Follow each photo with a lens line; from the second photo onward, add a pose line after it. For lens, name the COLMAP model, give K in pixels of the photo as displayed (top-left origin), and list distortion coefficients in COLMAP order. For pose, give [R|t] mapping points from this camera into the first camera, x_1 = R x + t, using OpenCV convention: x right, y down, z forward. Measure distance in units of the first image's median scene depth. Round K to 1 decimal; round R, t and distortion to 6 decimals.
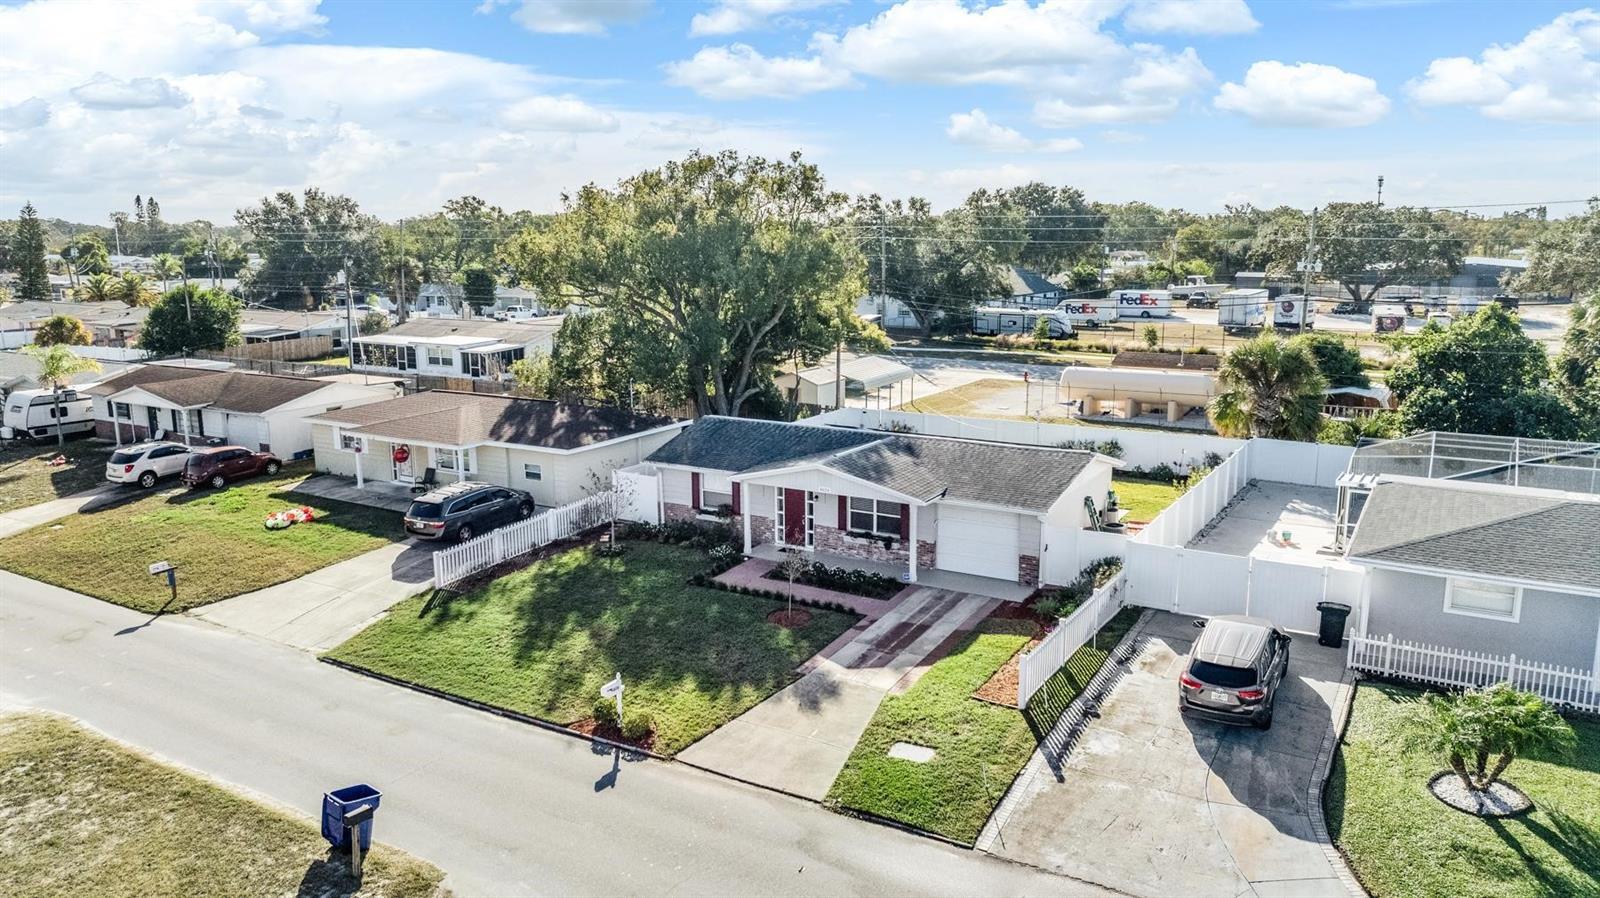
lens RADIAL K [[1112.9, 0, 800.0], [0, 1112.9, 449.0], [0, 0, 1]] dist [-0.015453, 0.001691]
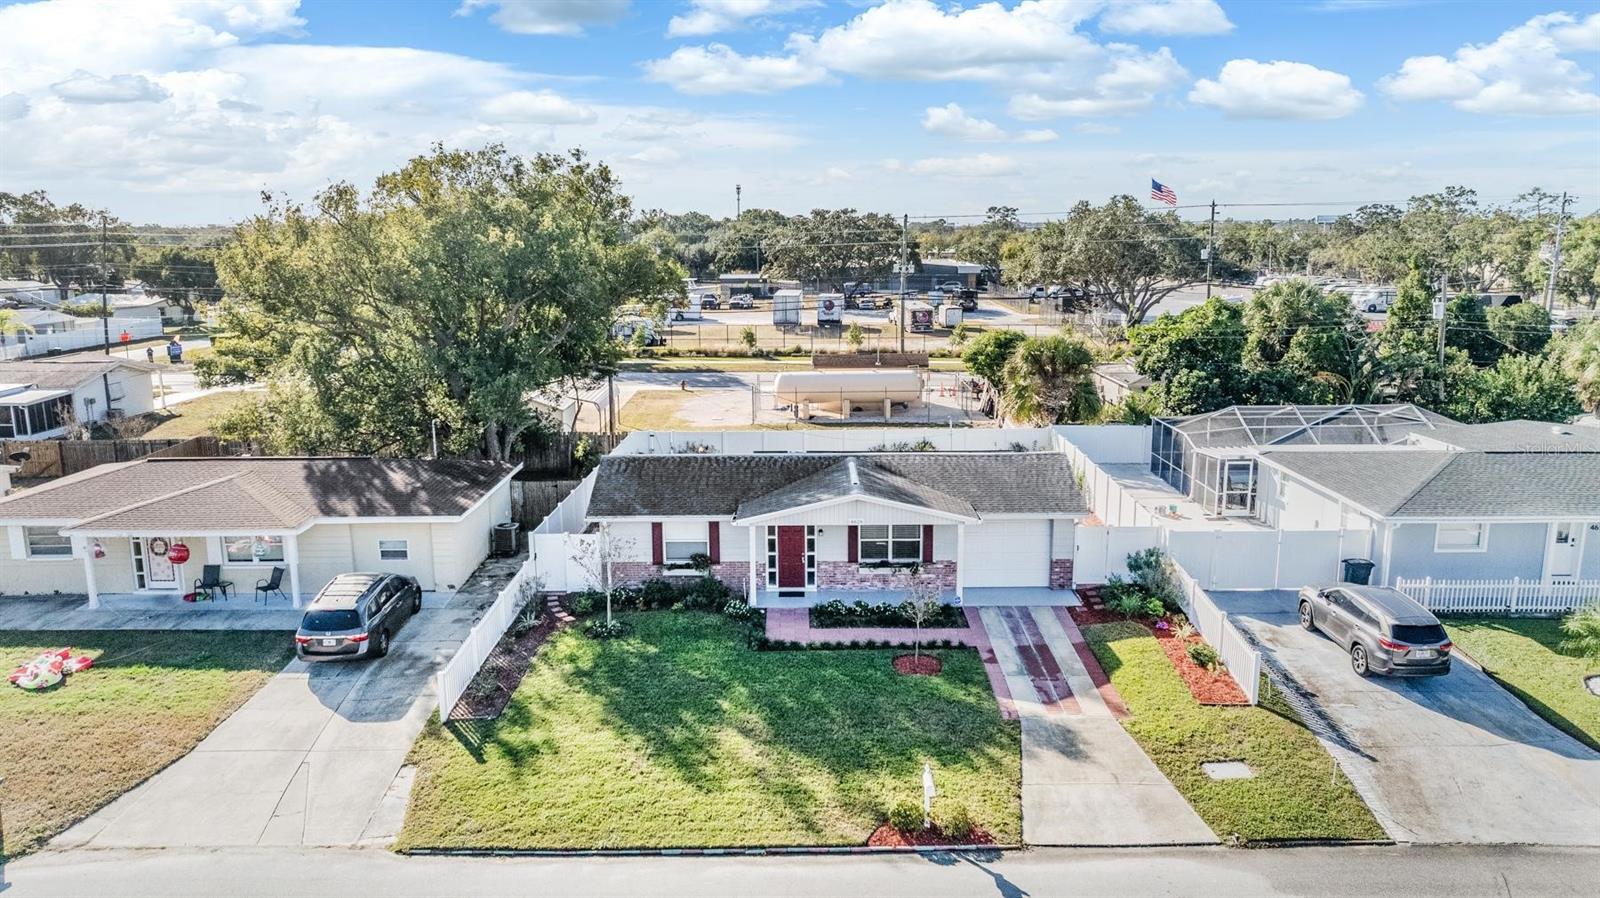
lens RADIAL K [[1112.9, 0, 800.0], [0, 1112.9, 449.0], [0, 0, 1]] dist [-0.015453, 0.001691]
pose [[0.859658, -0.098132, 0.501357, -0.488694], [0.100163, 0.994706, 0.022951, -0.050319], [-0.500955, 0.030487, 0.864936, 0.234022]]
